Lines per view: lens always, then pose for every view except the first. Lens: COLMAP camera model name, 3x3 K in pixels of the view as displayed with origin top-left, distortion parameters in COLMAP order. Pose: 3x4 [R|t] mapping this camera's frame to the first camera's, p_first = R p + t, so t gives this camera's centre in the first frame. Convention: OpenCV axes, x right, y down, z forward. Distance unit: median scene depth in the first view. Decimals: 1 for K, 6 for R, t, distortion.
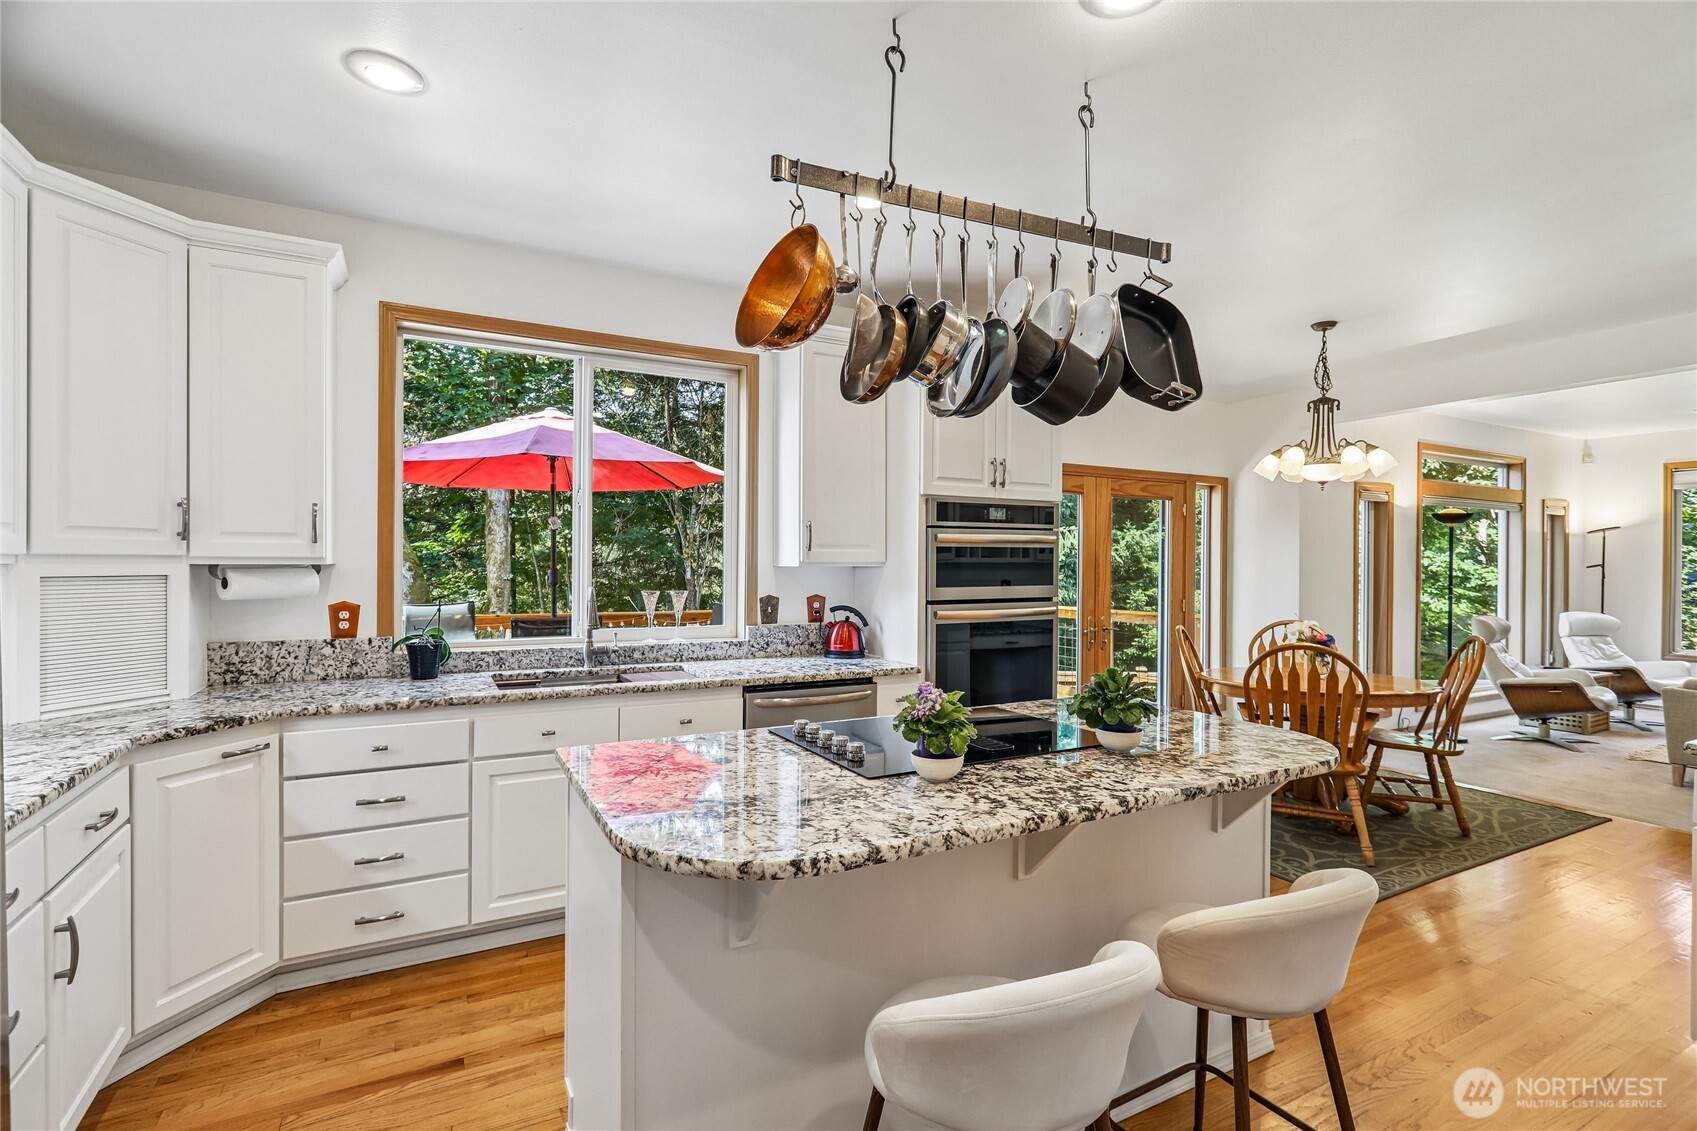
lens RADIAL K [[797.3, 0, 855.0], [0, 797.3, 567.2], [0, 0, 1]] dist [-0.005732, 0.003928]
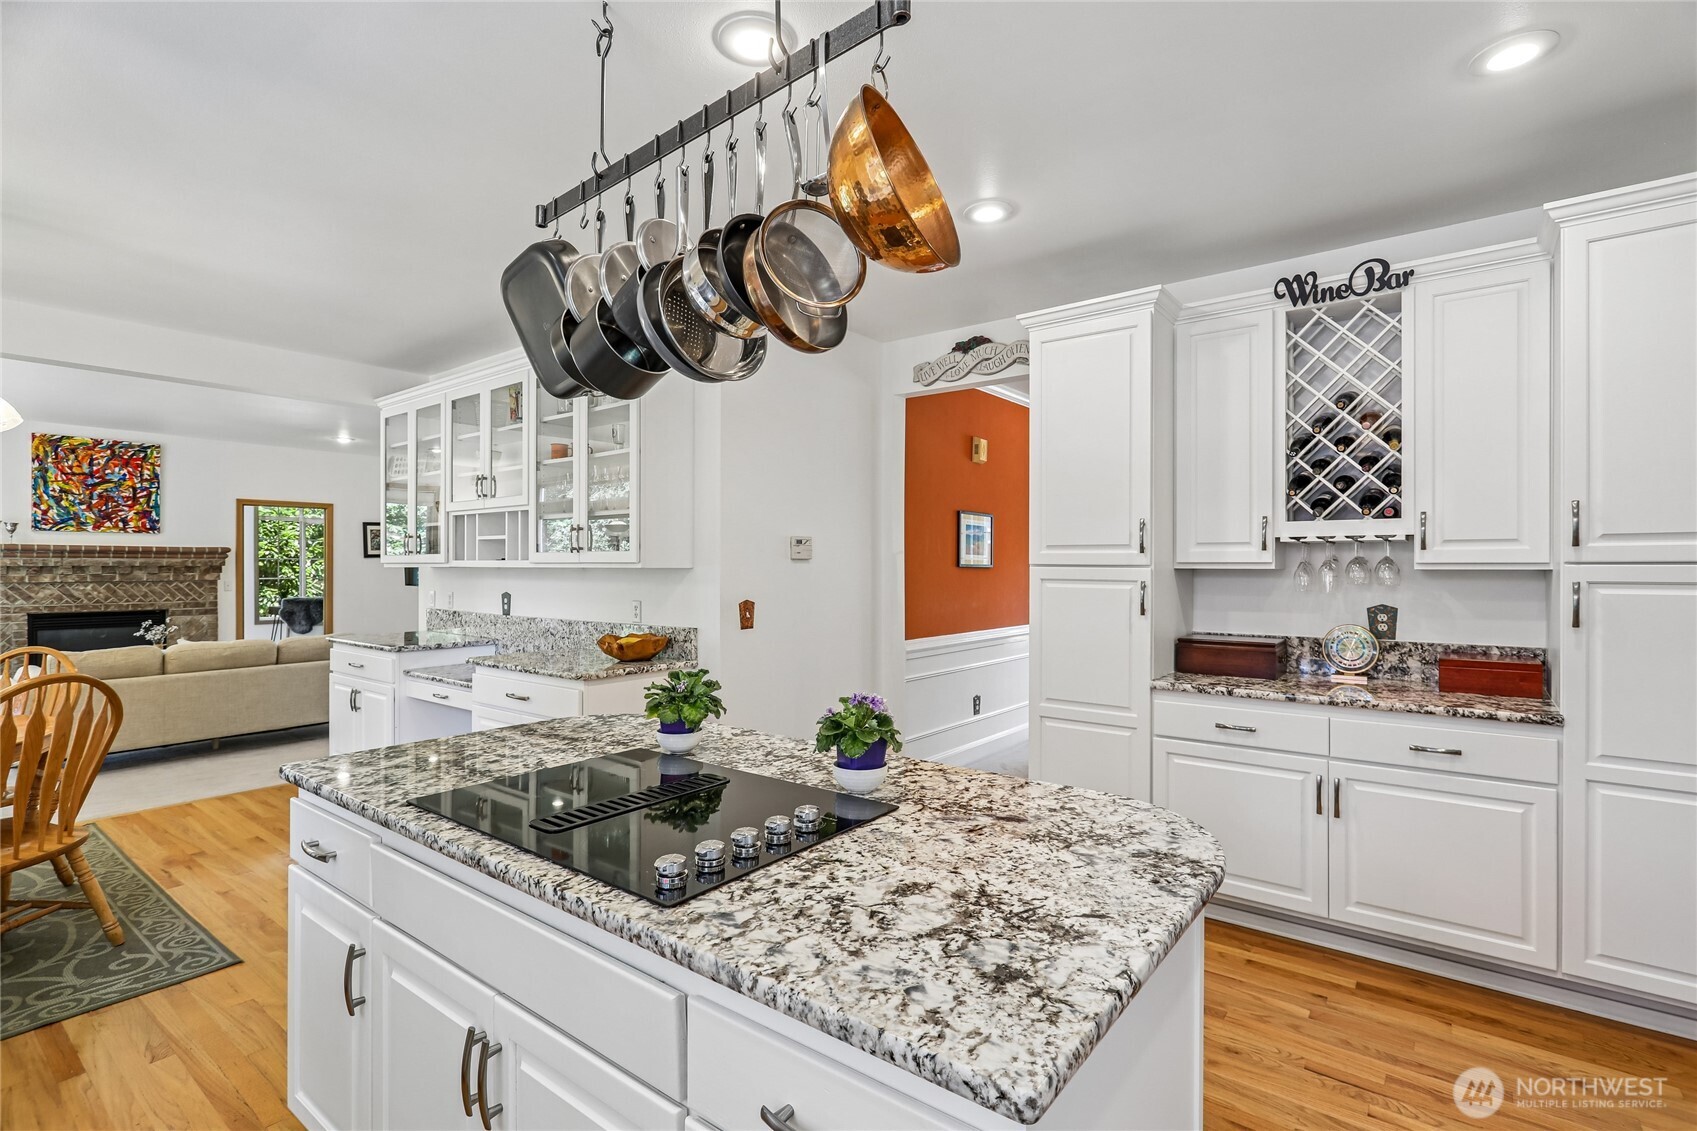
lens RADIAL K [[797.3, 0, 853.0], [0, 797.3, 567.8], [0, 0, 1]] dist [-0.005732, 0.003928]
pose [[-0.403777, -0.011256, 0.914788, -0.452801], [-0.000088, 0.999925, 0.012265, -0.006766], [-0.914858, 0.004872, -0.403747, 0.827980]]
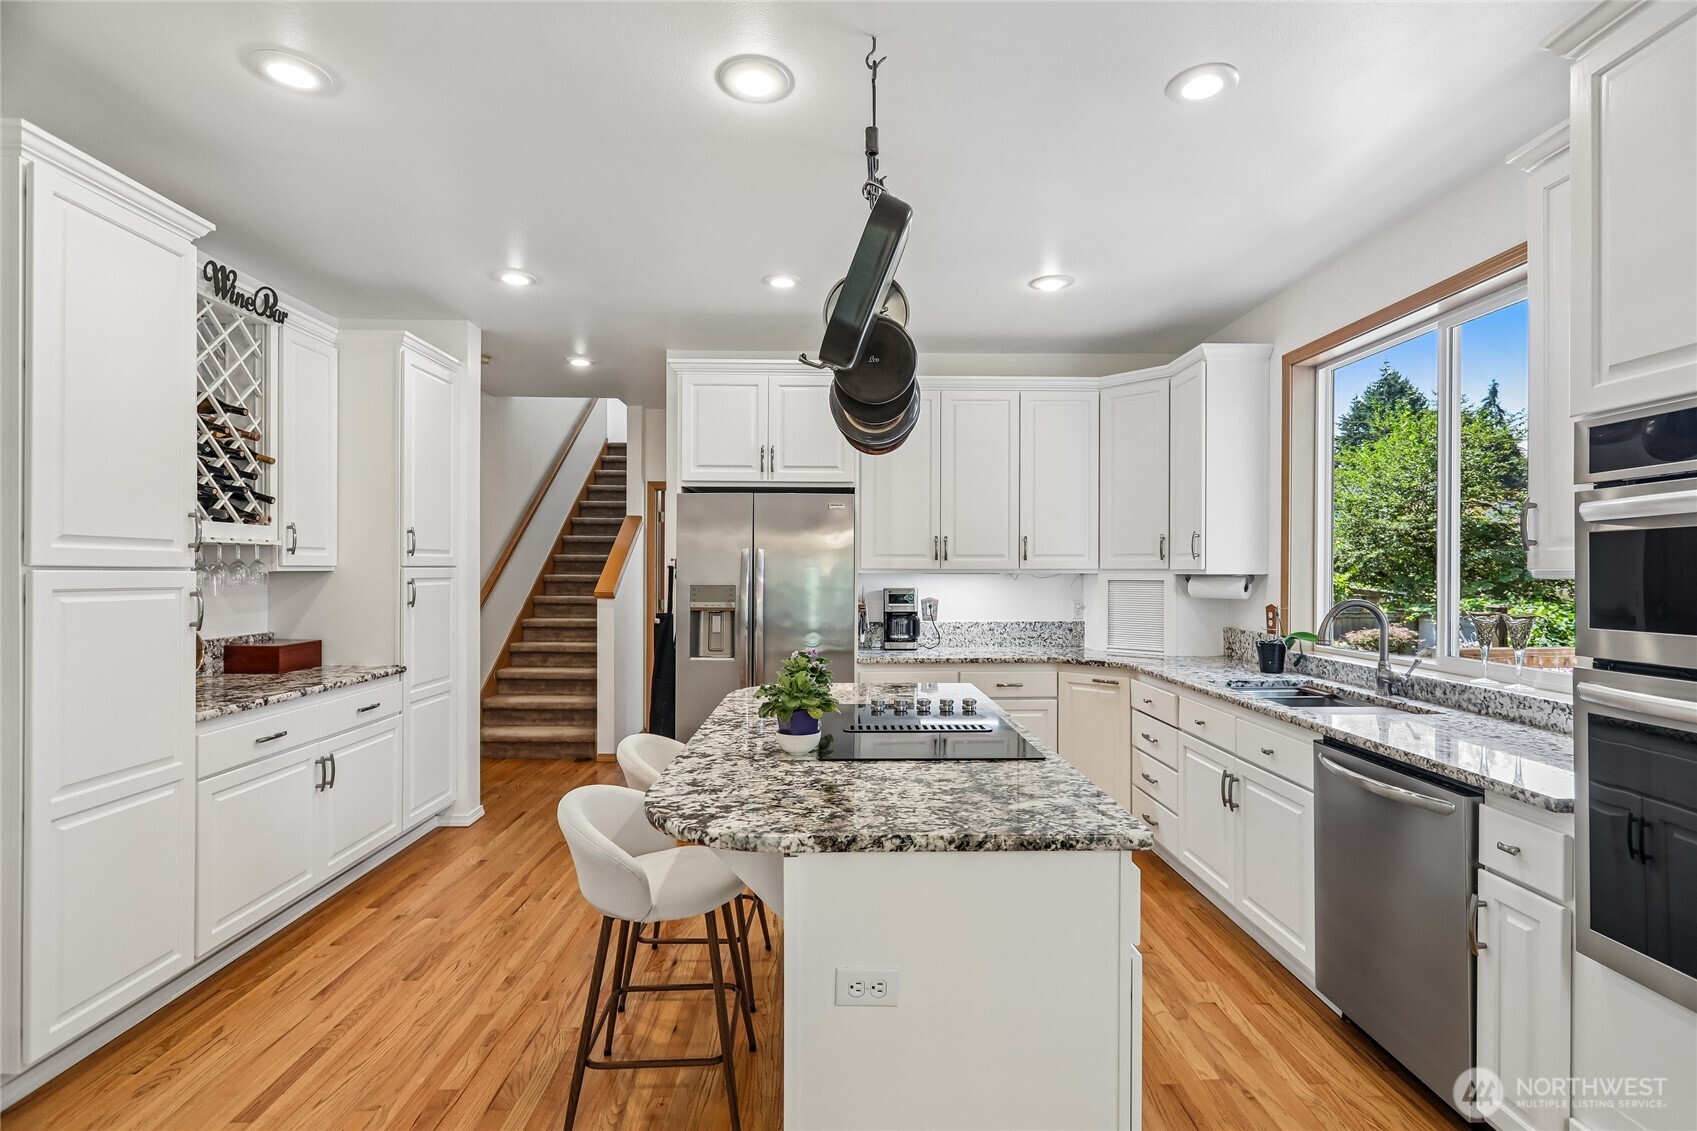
lens RADIAL K [[797.3, 0, 853.6], [0, 797.3, 575.0], [0, 0, 1]] dist [-0.005732, 0.003928]
pose [[-0.456023, -0.002671, -0.889964, 0.822613], [-0.011214, 0.999933, 0.002745, 0.000804], [0.889897, 0.011232, -0.456023, 1.047107]]
